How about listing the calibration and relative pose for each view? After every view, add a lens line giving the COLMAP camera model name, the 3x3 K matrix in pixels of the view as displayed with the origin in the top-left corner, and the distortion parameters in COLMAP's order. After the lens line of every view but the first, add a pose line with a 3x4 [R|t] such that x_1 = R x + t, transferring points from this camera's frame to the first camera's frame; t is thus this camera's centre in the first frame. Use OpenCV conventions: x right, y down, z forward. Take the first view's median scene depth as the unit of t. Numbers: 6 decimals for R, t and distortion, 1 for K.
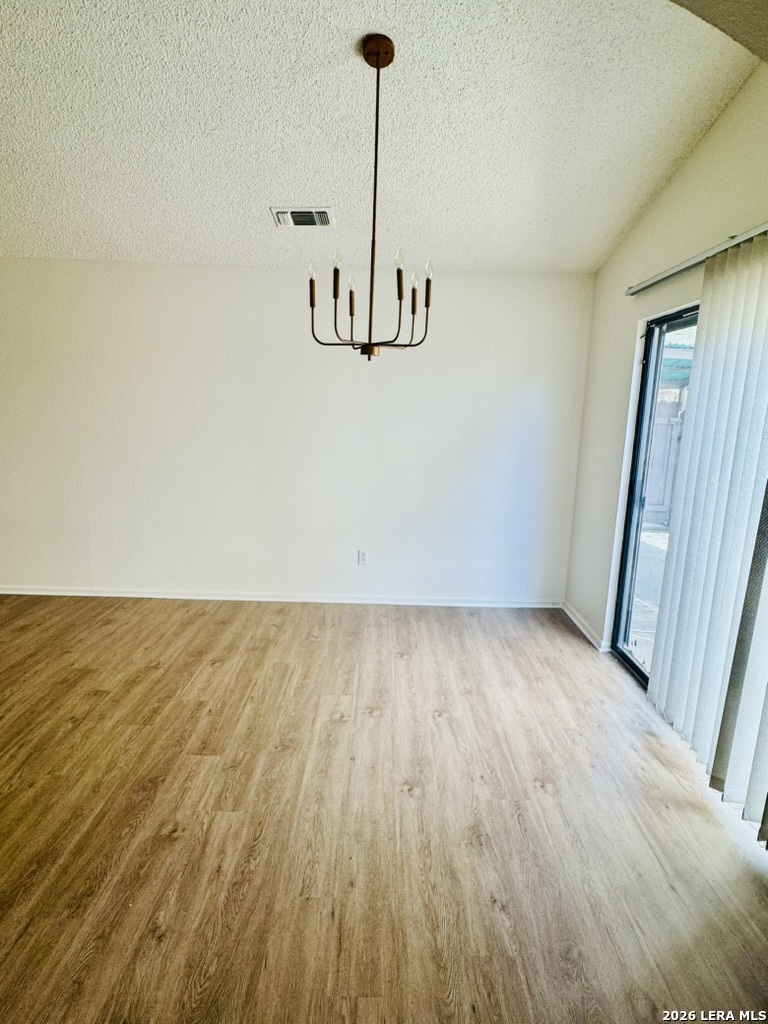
lens RADIAL K [[553.3, 0, 387.5], [0, 553.3, 512.8], [0, 0, 1]] dist [-0.002449, 0.001397]
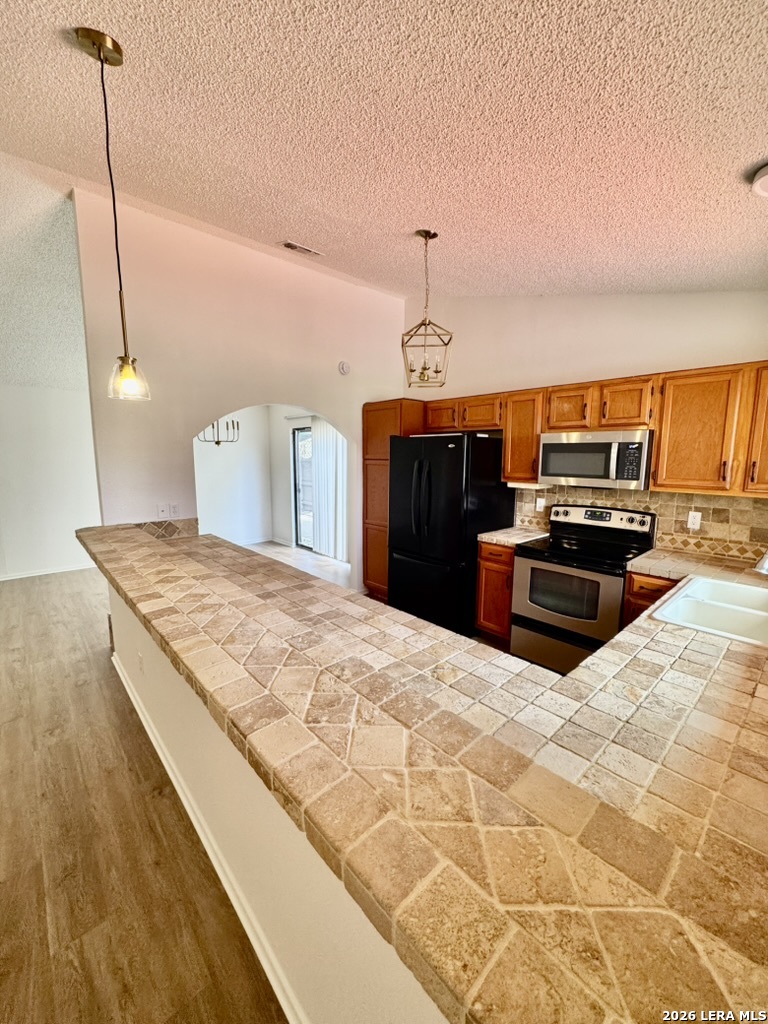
lens RADIAL K [[410.9, 0, 387.8], [0, 410.9, 510.6], [0, 0, 1]] dist [-0.000743, -0.000028]
pose [[0.741623, -0.116954, 0.660543, -0.644227], [0.141175, 0.989843, 0.016755, 0.118708], [-0.655794, 0.080826, 0.750601, -0.924878]]
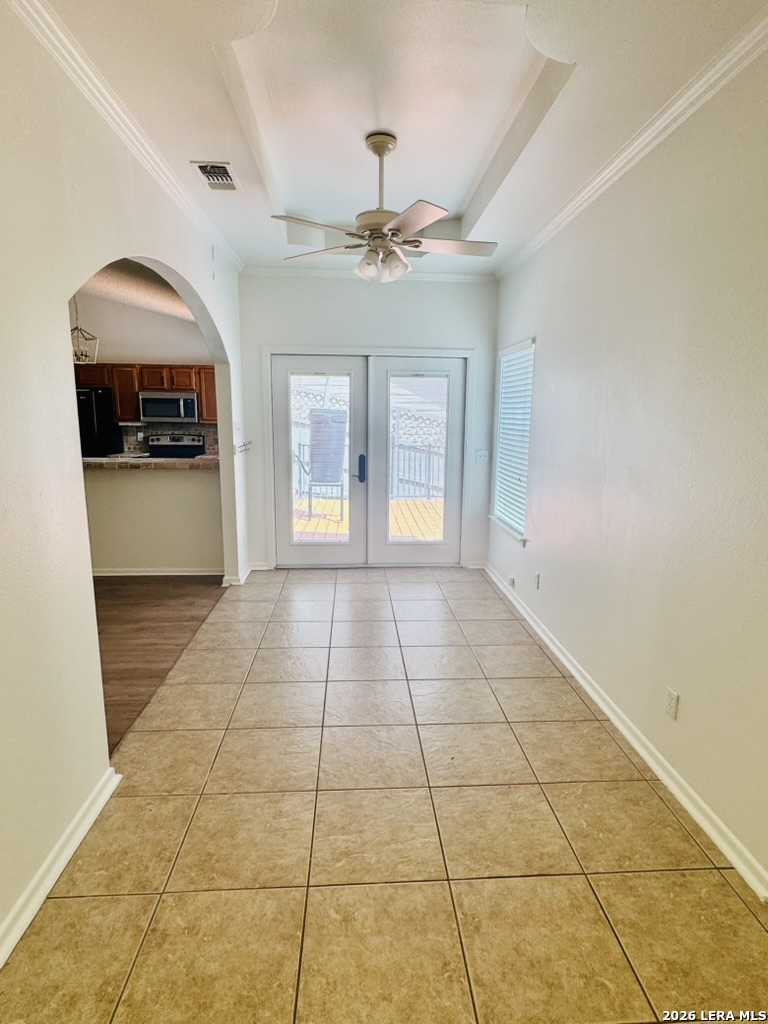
lens RADIAL K [[553.3, 0, 386.9], [0, 553.3, 518.8], [0, 0, 1]] dist [-0.002449, 0.001397]
pose [[-0.067666, -0.213776, 0.974536, -2.211829], [0.173532, 0.959365, 0.222497, 0.179467], [-0.982501, 0.184169, -0.027819, -1.309763]]
